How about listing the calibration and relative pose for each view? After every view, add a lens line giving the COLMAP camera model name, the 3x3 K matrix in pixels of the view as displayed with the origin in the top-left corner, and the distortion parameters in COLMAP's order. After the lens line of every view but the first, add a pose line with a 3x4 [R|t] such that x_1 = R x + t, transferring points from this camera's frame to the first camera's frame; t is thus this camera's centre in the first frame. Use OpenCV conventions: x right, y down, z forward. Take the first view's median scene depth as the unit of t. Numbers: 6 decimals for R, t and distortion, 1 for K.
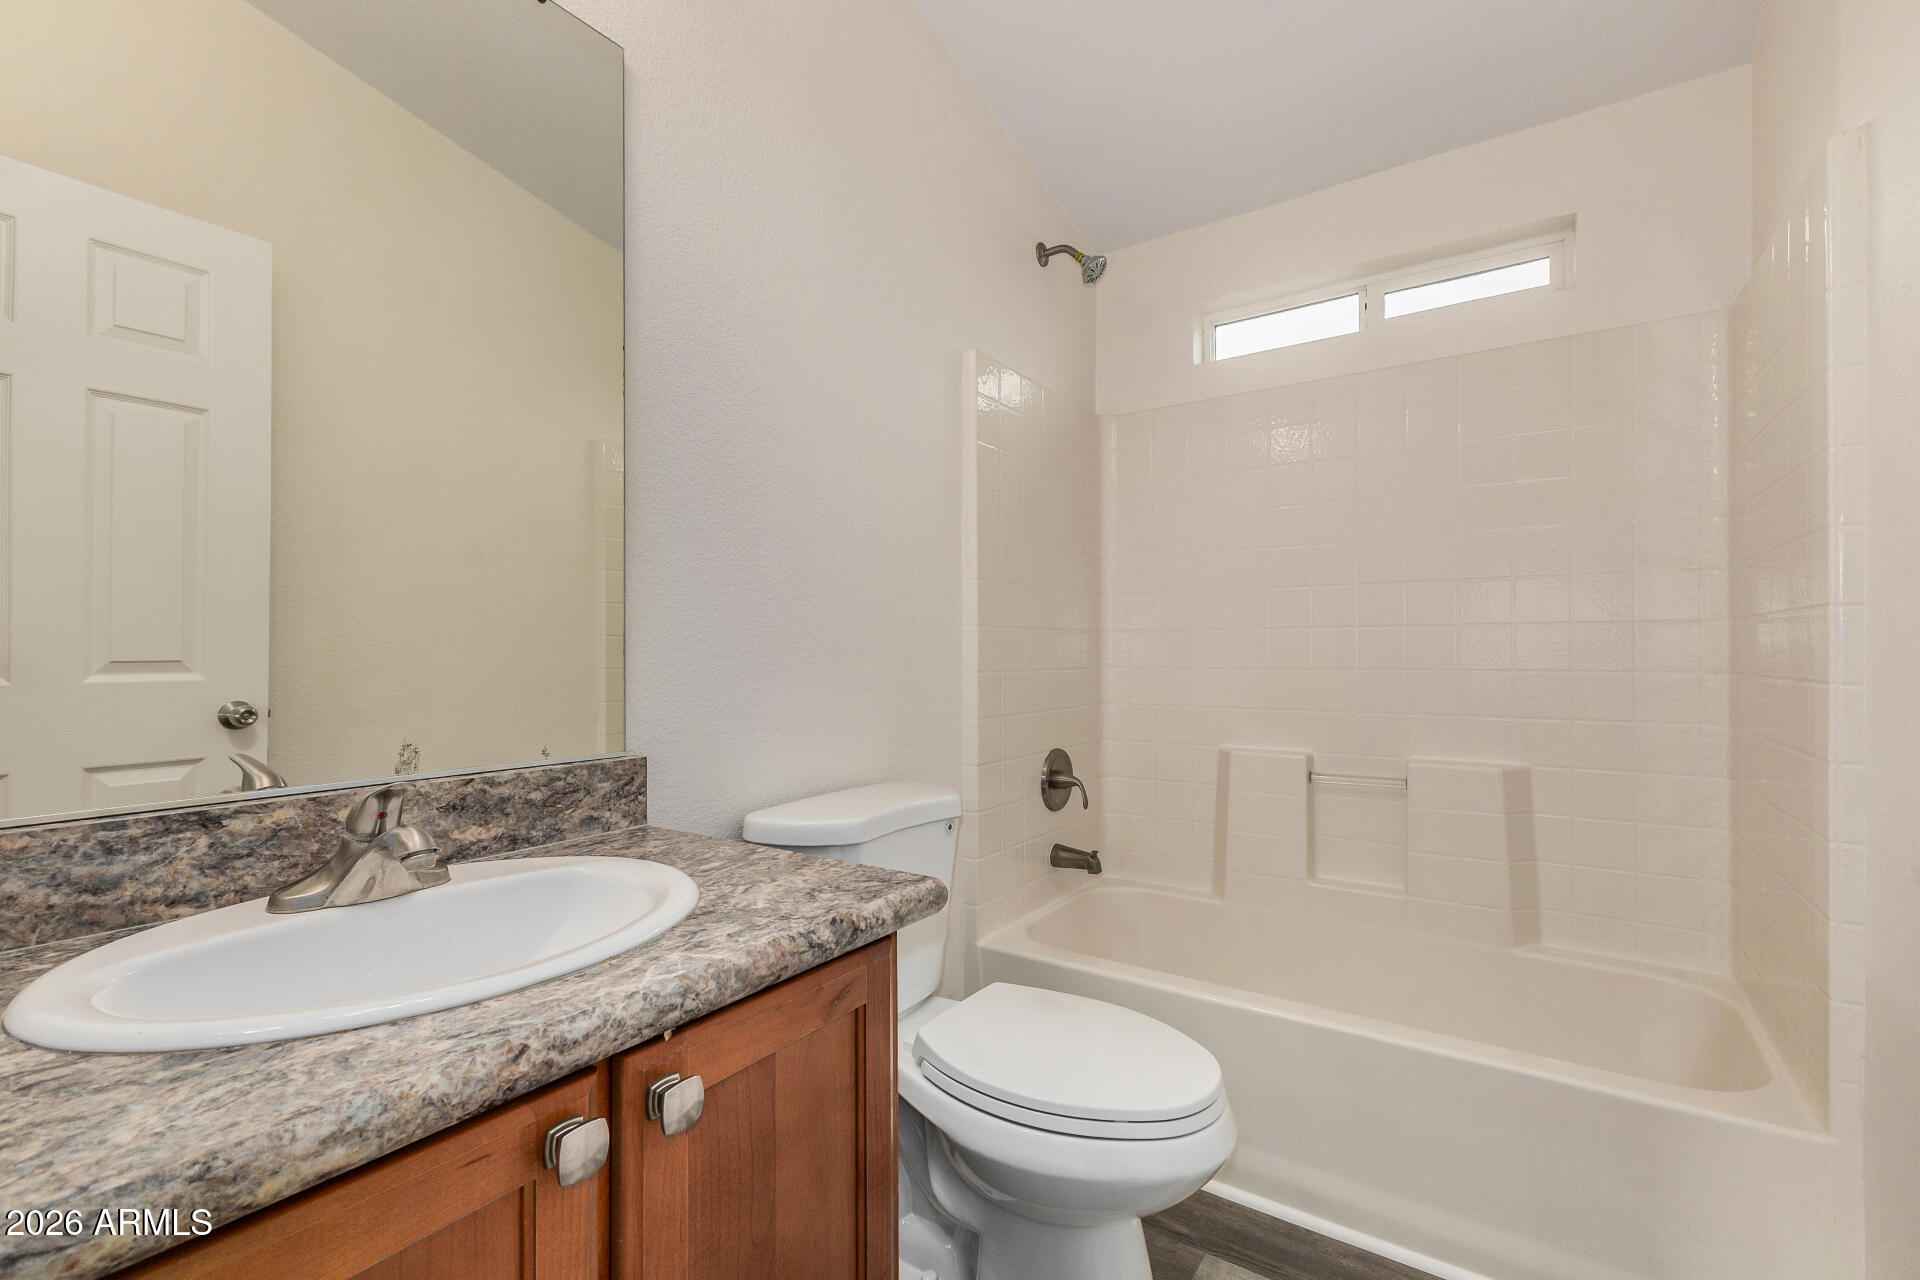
lens RADIAL K [[849.3, 0, 964.8], [0, 849.3, 640.4], [0, 0, 1]] dist [0.001471, -0.000170]
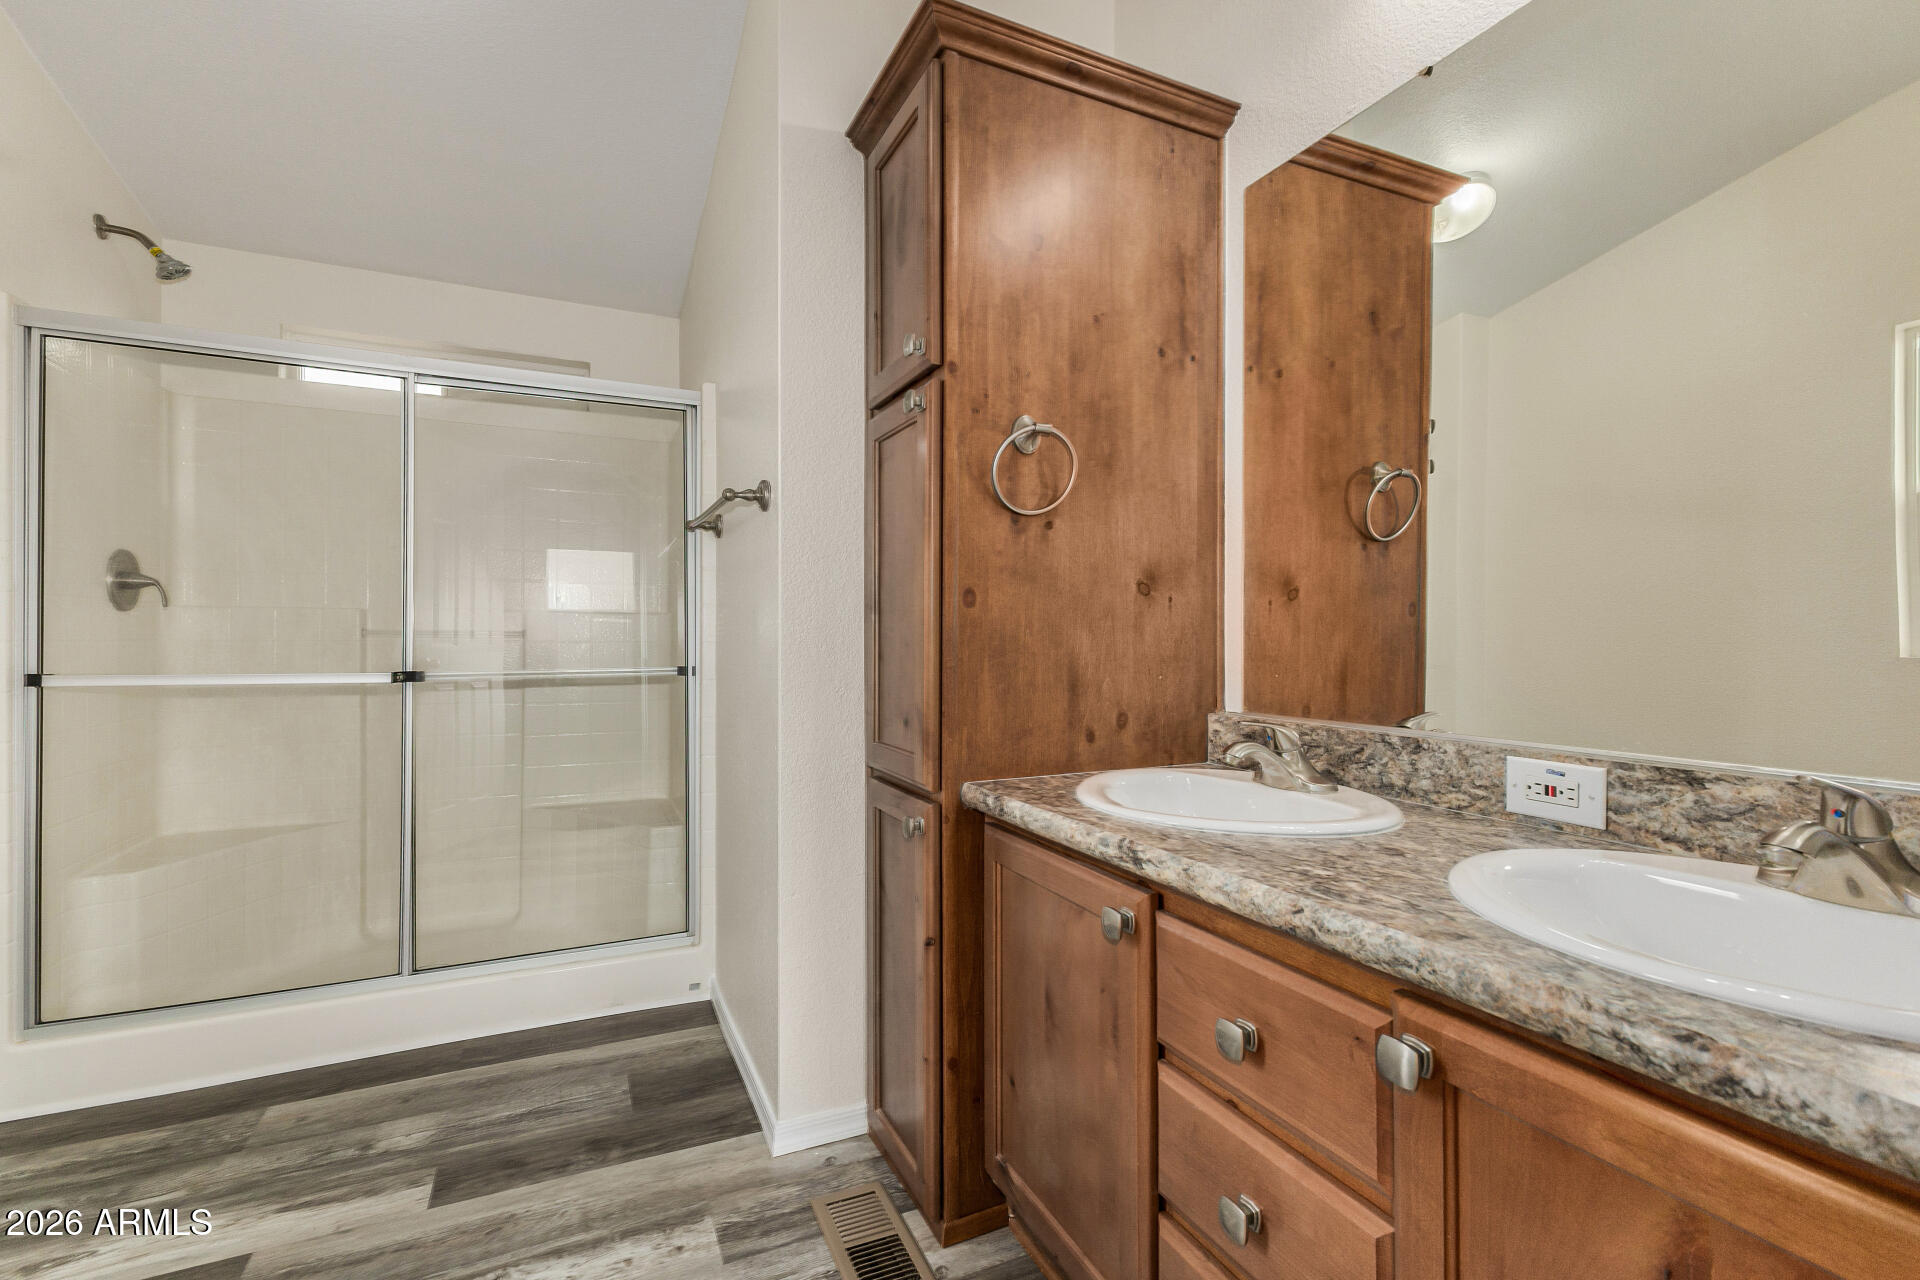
lens RADIAL K [[806.9, 0, 999.2], [0, 806.9, 633.6], [0, 0, 1]] dist [-0.008842, -0.000112]
pose [[-0.454698, 0.001641, -0.890644, 0.559593], [0.023670, 0.999667, -0.010243, -0.003834], [0.890331, -0.025739, -0.454586, 0.670055]]
